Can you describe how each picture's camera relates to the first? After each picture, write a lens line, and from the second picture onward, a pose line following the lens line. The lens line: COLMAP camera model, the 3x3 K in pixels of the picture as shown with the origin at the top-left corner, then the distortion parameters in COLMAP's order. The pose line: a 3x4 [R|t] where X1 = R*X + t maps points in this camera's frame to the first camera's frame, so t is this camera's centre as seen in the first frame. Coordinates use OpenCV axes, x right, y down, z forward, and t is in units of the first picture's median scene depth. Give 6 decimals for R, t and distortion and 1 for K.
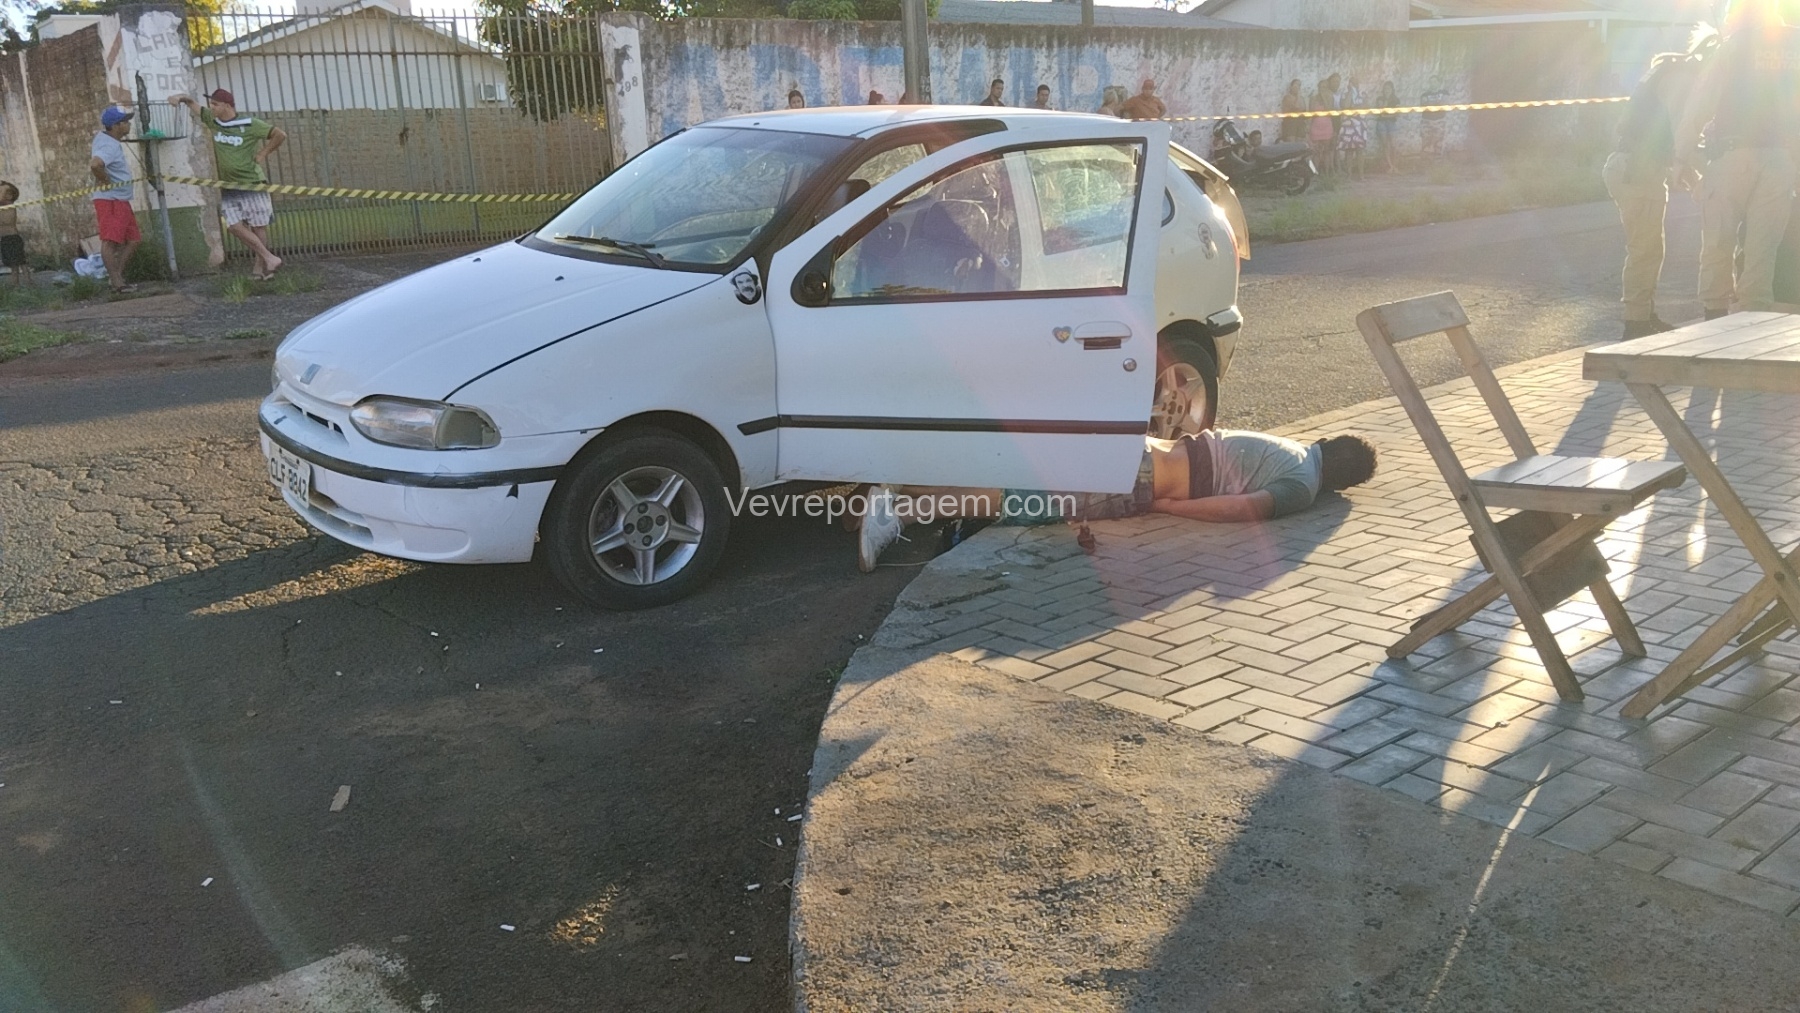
lens RADIAL K [[1309.4, 0, 894.8], [0, 1309.4, 521.4], [0, 0, 1]] dist [0.038736, -0.055251]
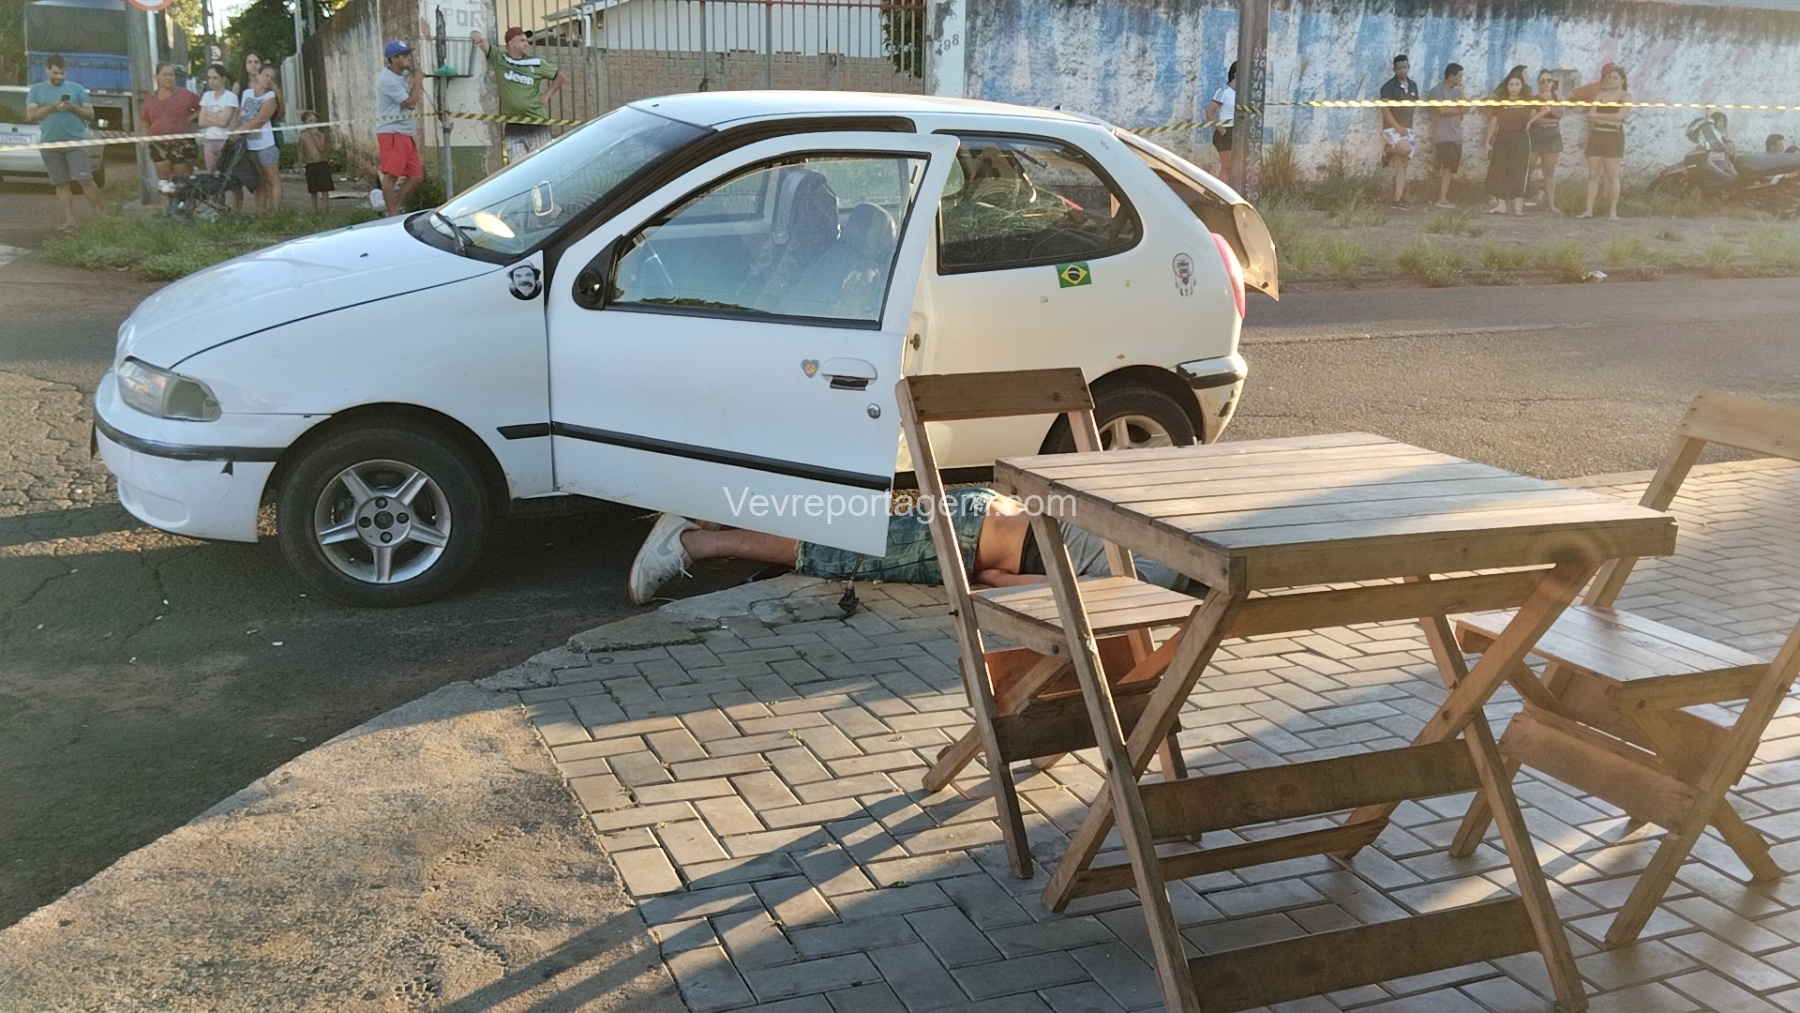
lens RADIAL K [[1476.5, 0, 925.7], [0, 1476.5, 527.8], [0, 0, 1]] dist [0.076877, -0.151127]
pose [[0.957720, 0.131017, -0.256137, 0.357858], [-0.132088, 0.991151, 0.013096, -0.045058], [0.255586, 0.021290, 0.966552, 0.045414]]
